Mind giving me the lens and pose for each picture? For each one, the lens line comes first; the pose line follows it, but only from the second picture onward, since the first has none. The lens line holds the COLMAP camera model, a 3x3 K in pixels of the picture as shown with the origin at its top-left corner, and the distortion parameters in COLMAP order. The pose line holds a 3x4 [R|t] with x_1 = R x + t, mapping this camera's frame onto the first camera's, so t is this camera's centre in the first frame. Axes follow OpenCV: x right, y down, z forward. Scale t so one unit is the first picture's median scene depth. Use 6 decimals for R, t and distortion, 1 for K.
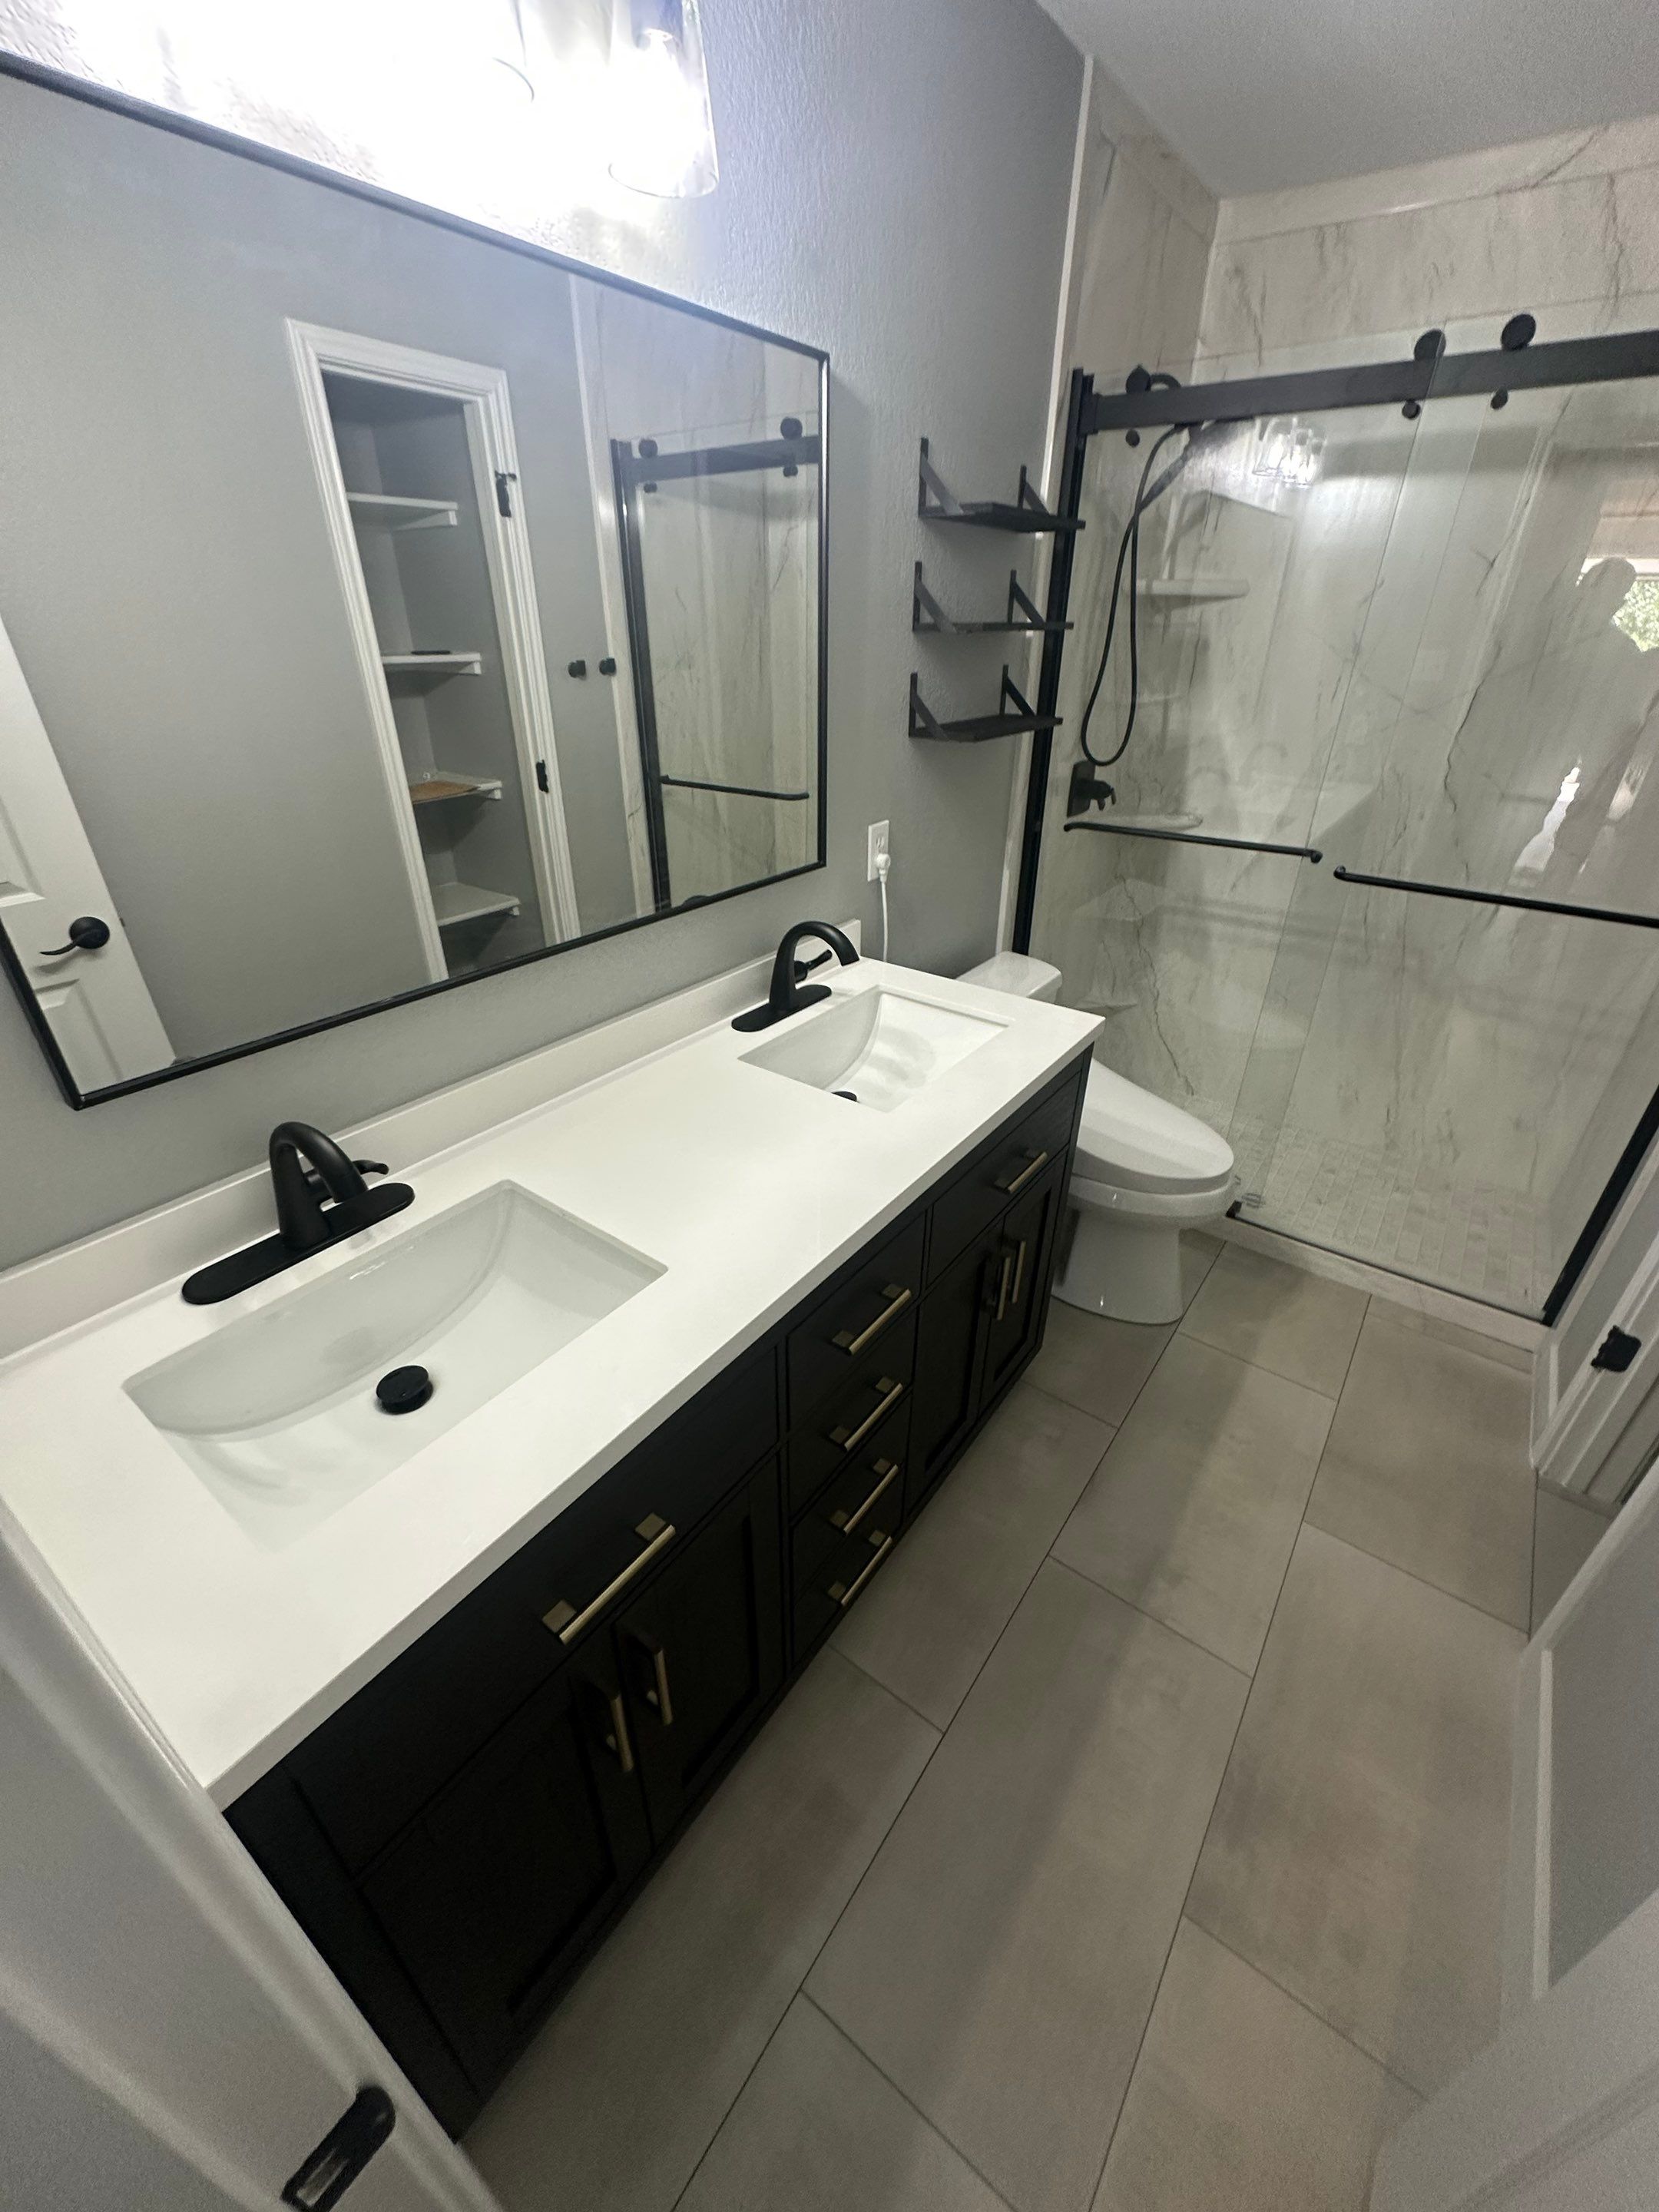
lens RADIAL K [[887.0, 0, 828.2], [0, 887.0, 1110.1], [0, 0, 1]] dist [-0.003434, 0.000560]
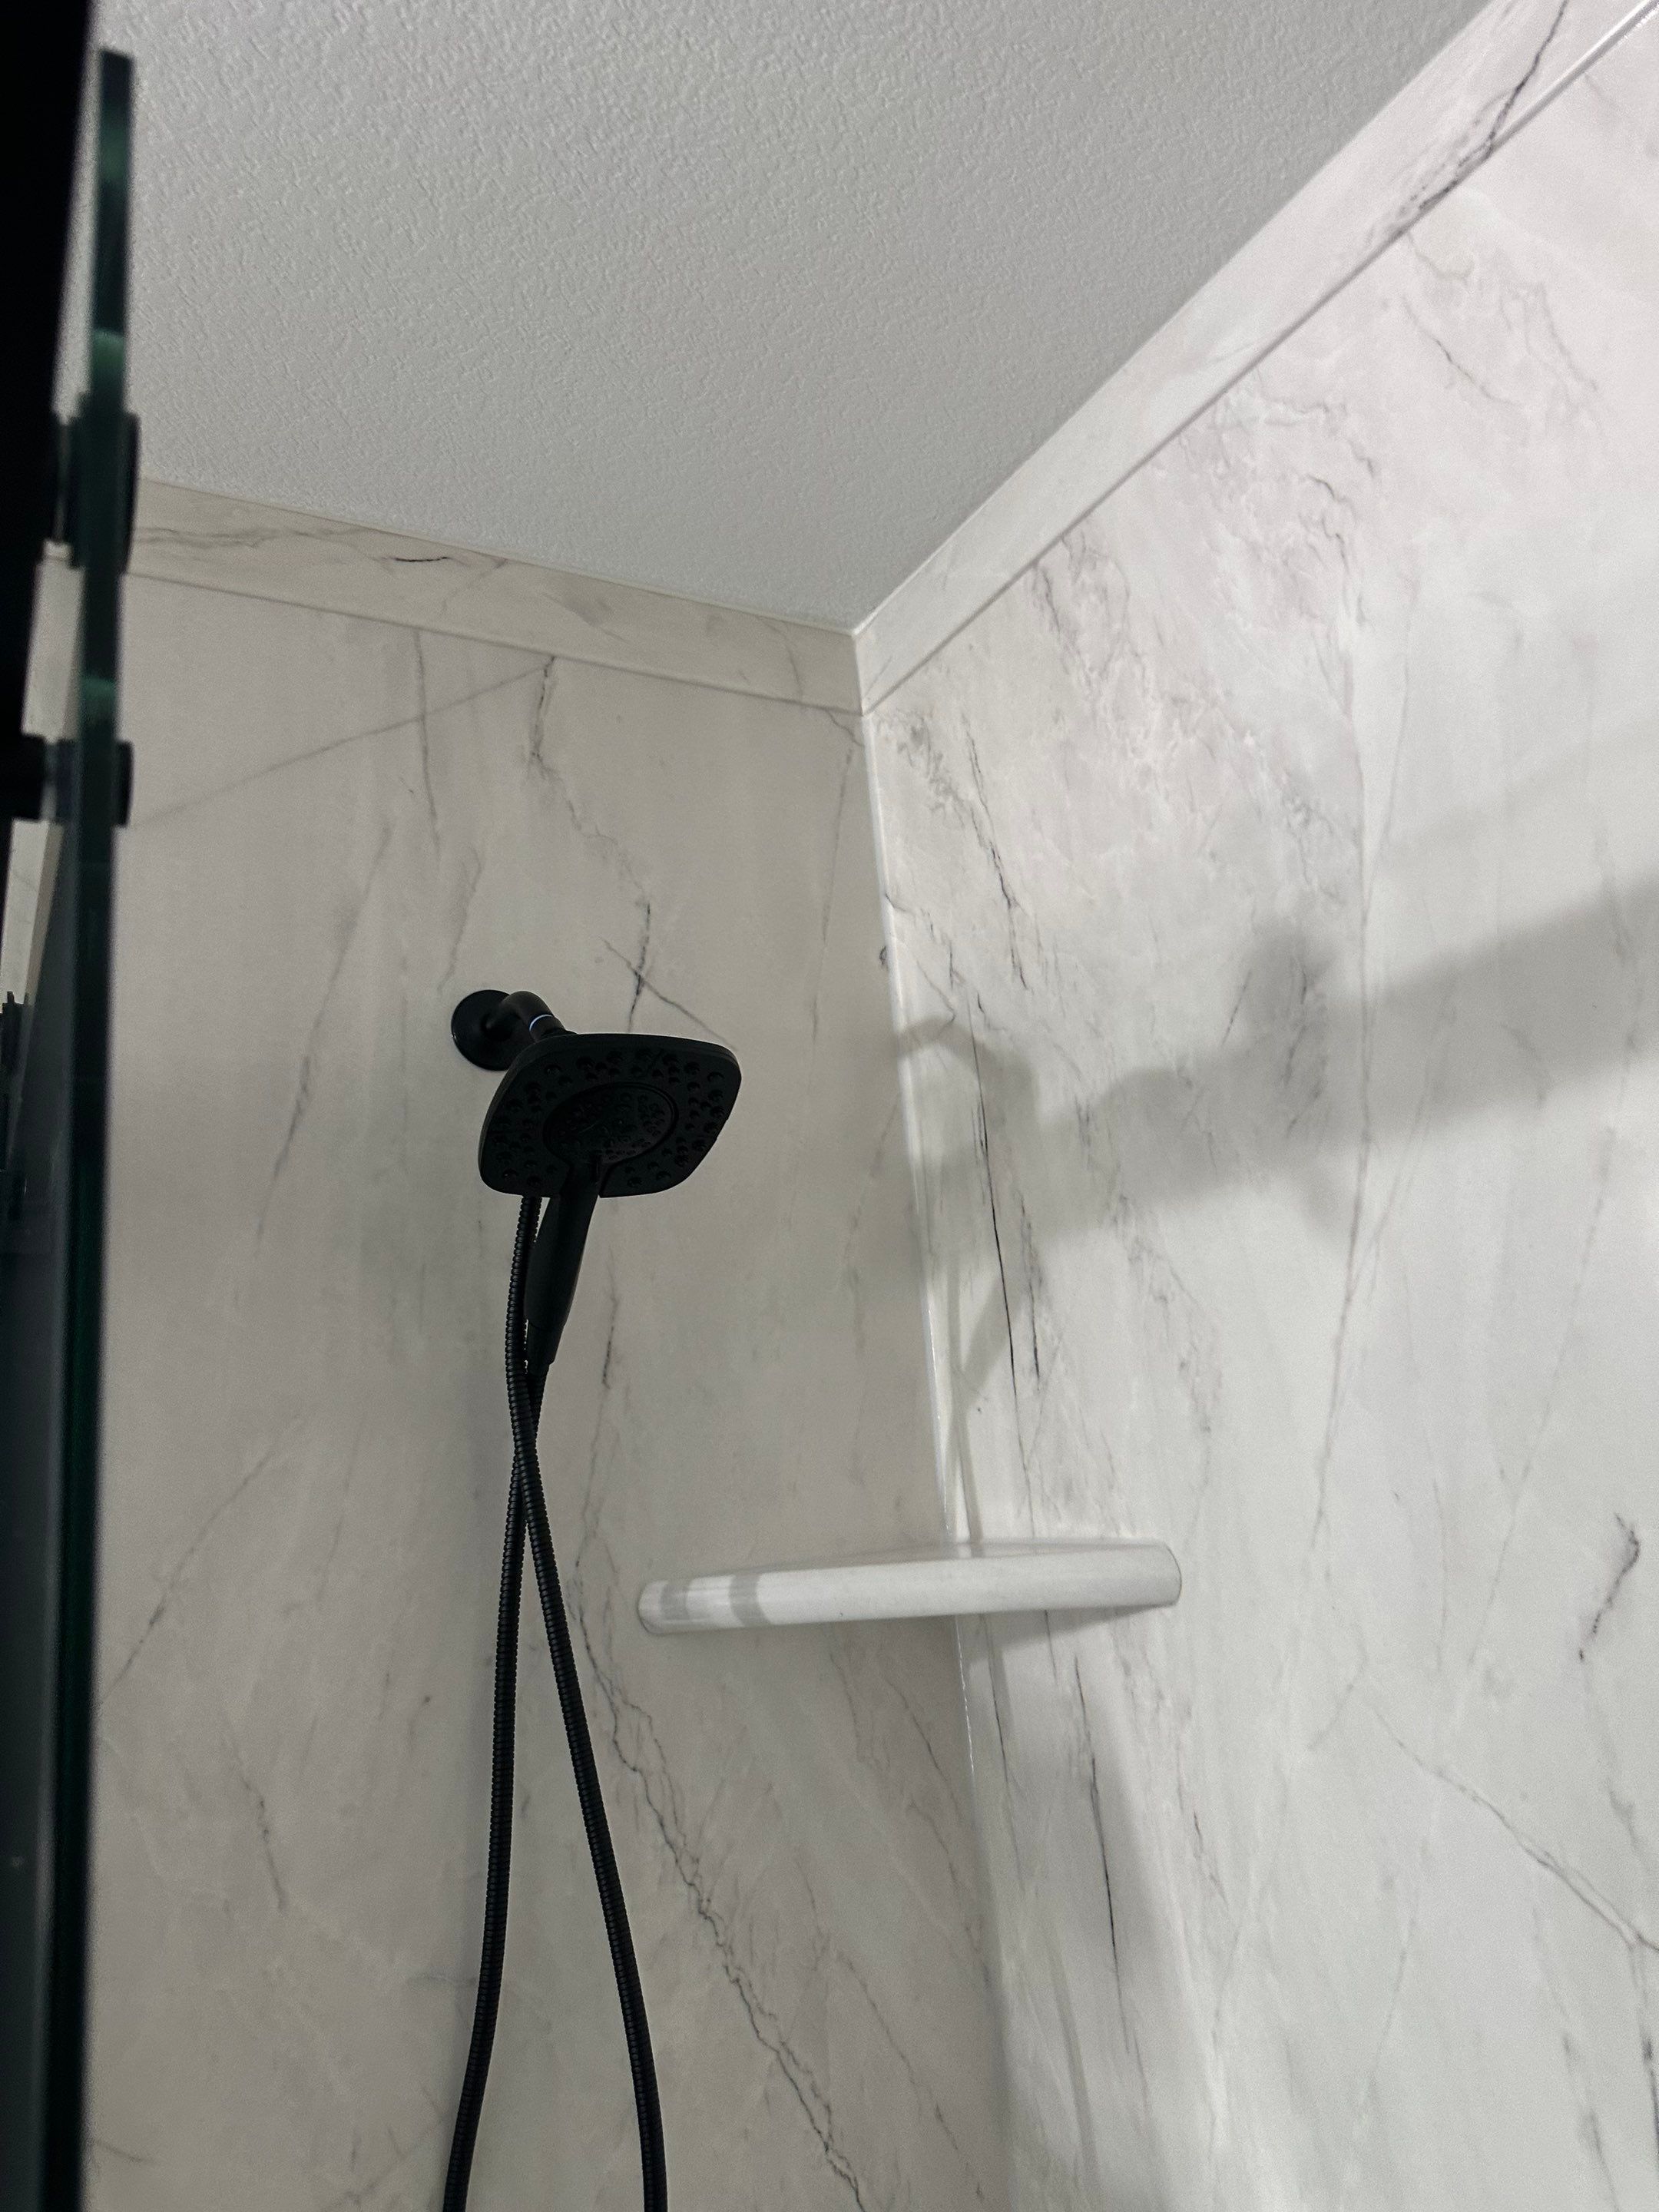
lens RADIAL K [[1553.7, 0, 837.9], [0, 1553.7, 1104.4], [0, 0, 1]] dist [0.037555, -0.062035]
pose [[0.903751, -0.183916, -0.386536, 0.673408], [-0.123785, 0.752129, -0.647286, -0.473072], [0.409771, 0.632833, 0.656971, 0.718995]]
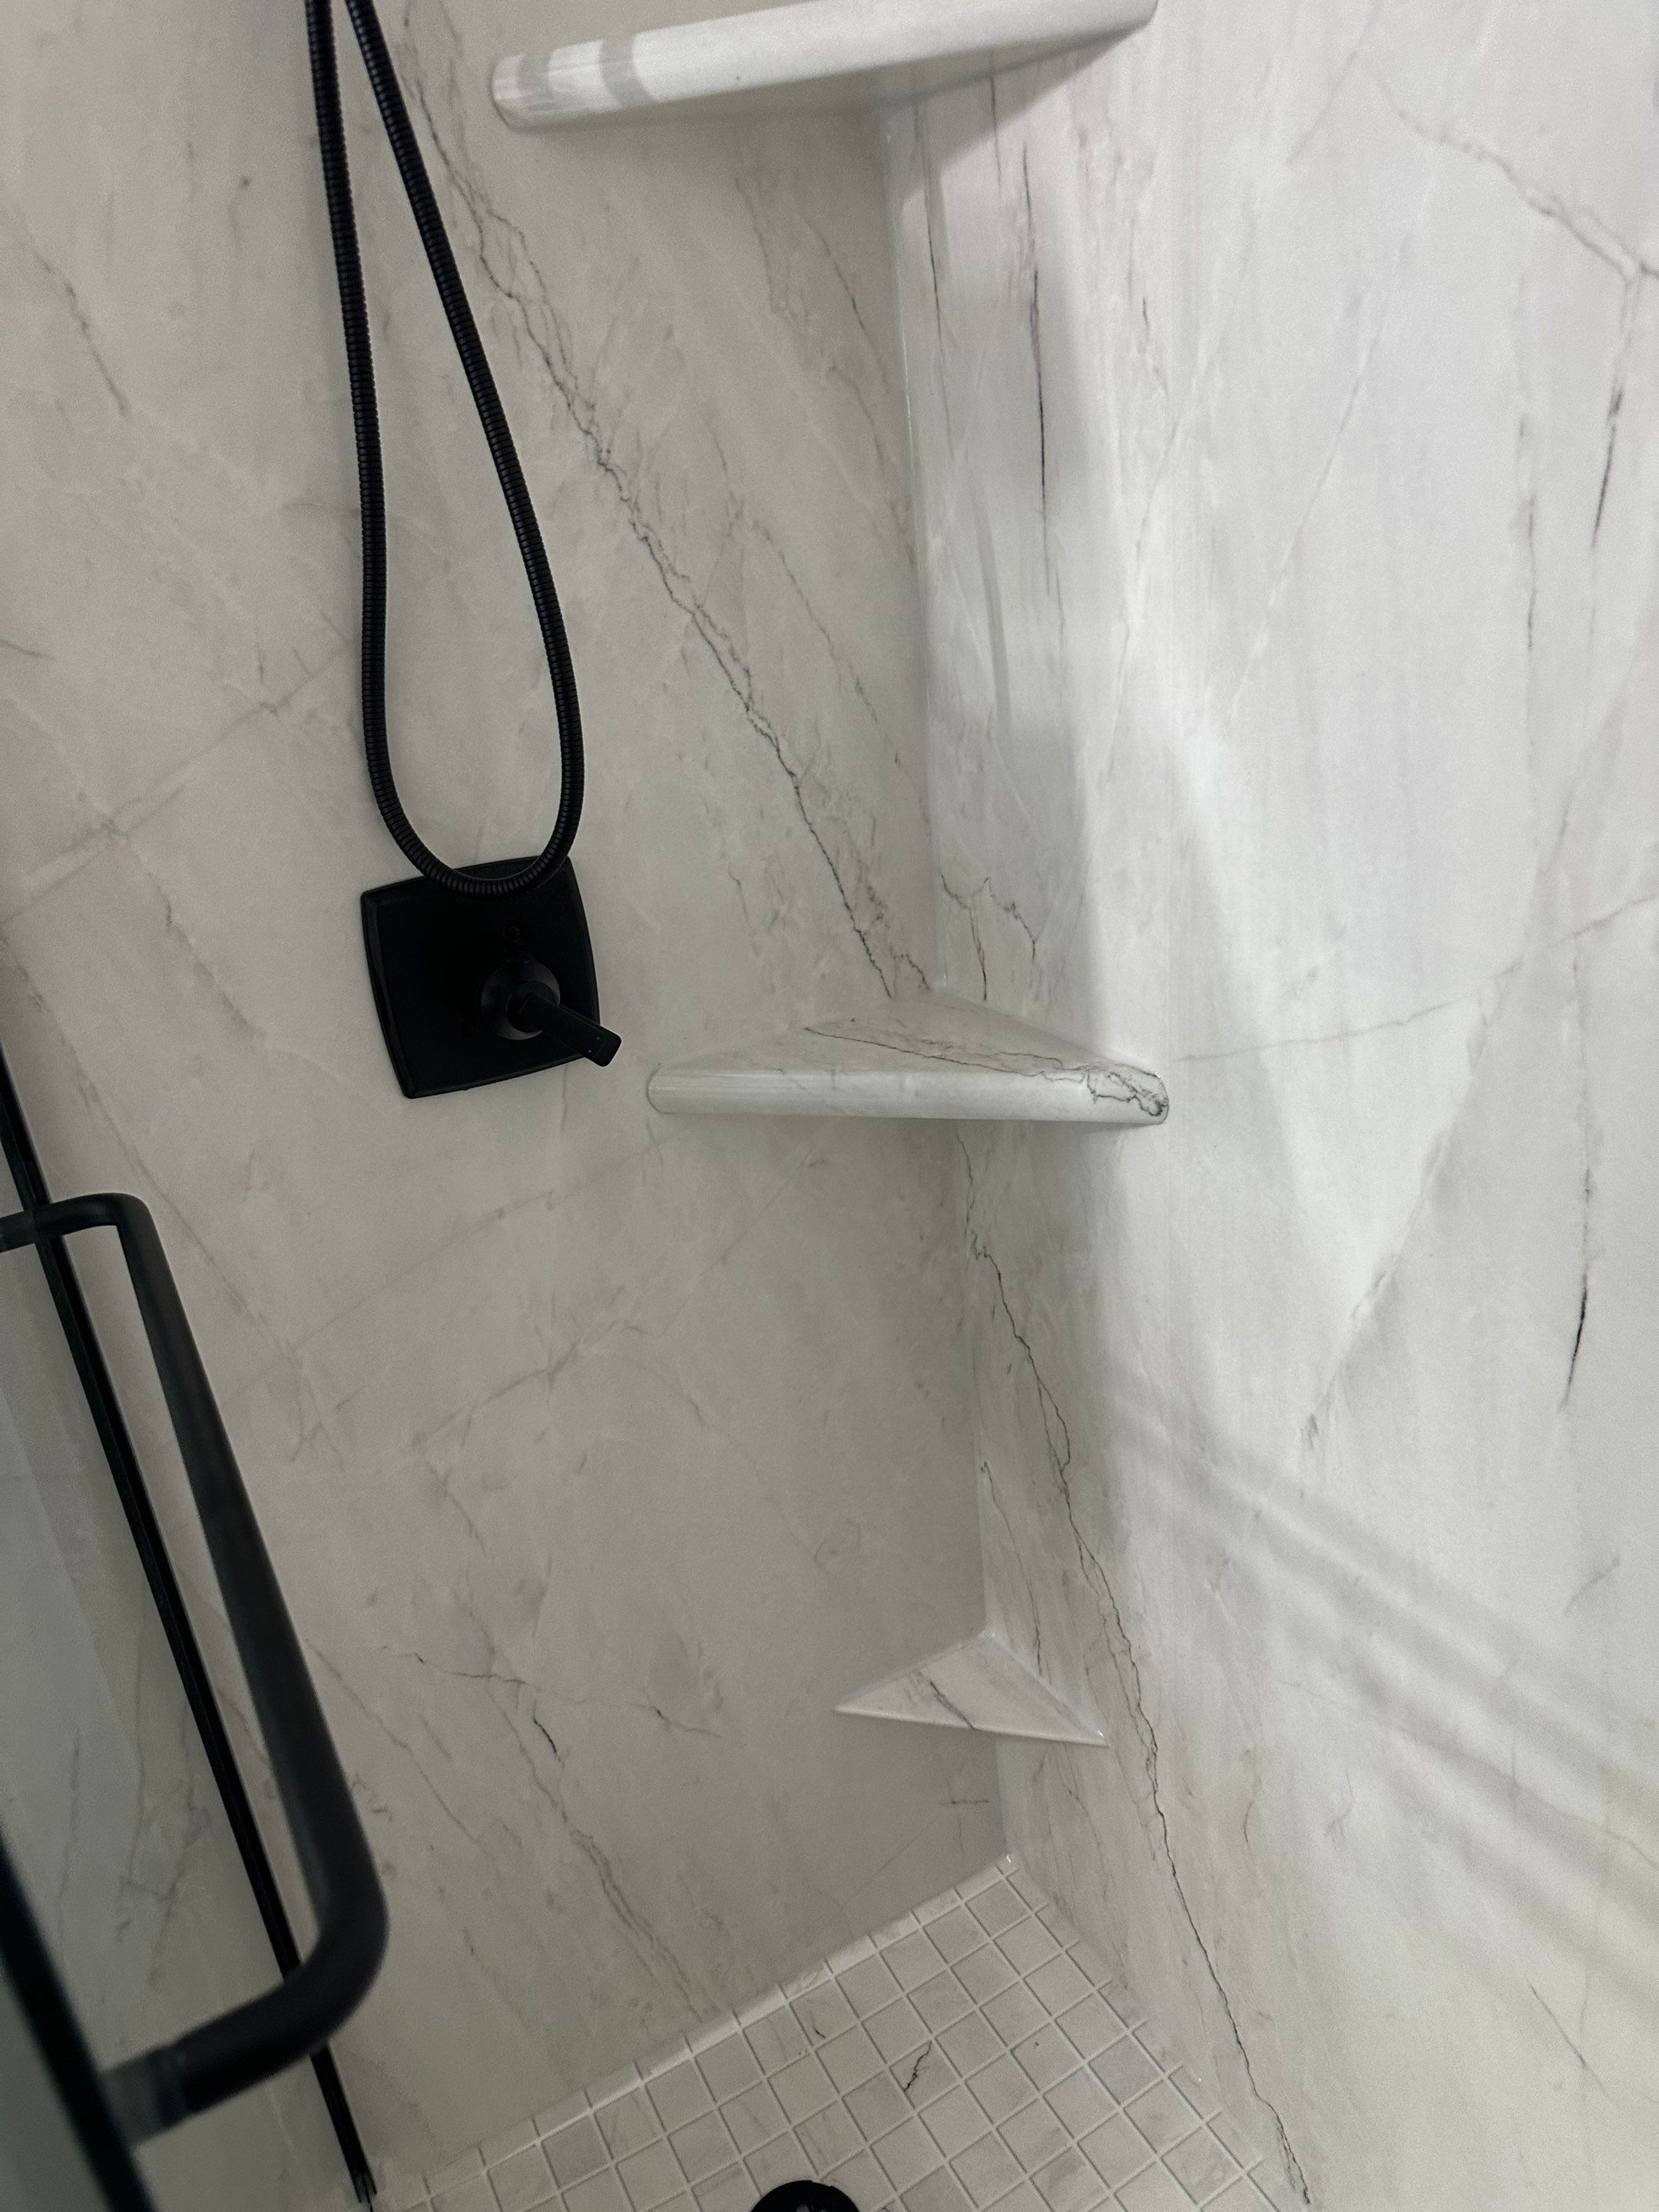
lens RADIAL K [[1561.0, 0, 818.2], [0, 1561.0, 1117.7], [0, 0, 1]] dist [0.066361, -0.098204]
pose [[0.901733, 0.081305, -0.424579, 0.665311], [-0.114270, 0.992050, -0.052716, -0.385743], [0.416918, 0.096052, 0.903855, 0.817460]]
